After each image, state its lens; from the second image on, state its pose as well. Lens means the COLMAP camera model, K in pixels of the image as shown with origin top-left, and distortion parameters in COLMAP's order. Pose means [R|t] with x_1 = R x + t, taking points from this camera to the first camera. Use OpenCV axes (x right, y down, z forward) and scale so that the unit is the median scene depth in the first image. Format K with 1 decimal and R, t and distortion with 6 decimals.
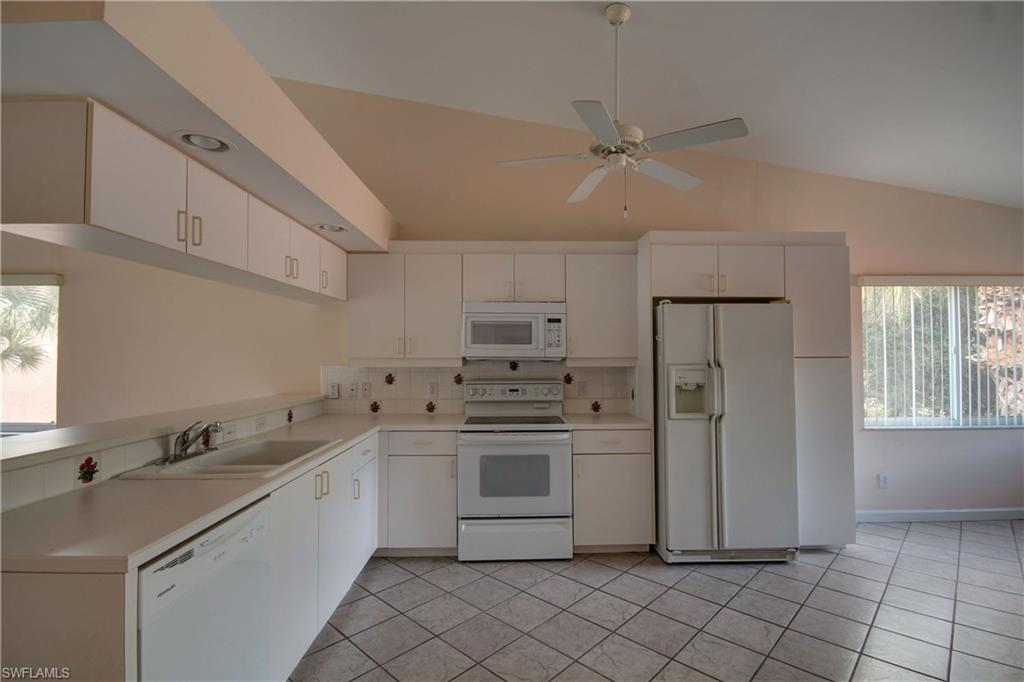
lens RADIAL K [[480.2, 0, 519.8], [0, 480.2, 344.2], [0, 0, 1]] dist [0.001874, 0.000286]
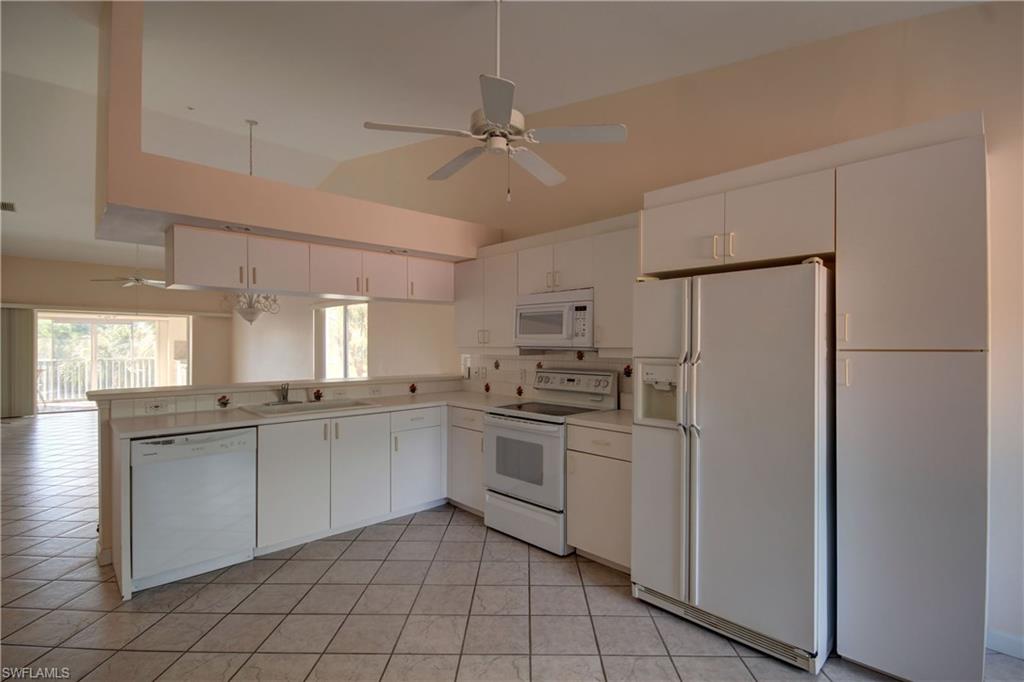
lens RADIAL K [[480.2, 0, 519.8], [0, 480.2, 344.2], [0, 0, 1]] dist [0.001874, 0.000286]
pose [[0.678101, 0.002087, -0.734965, 0.750444], [0.016033, 0.999716, 0.017631, 0.002889], [0.734793, -0.023739, 0.677875, 0.292427]]
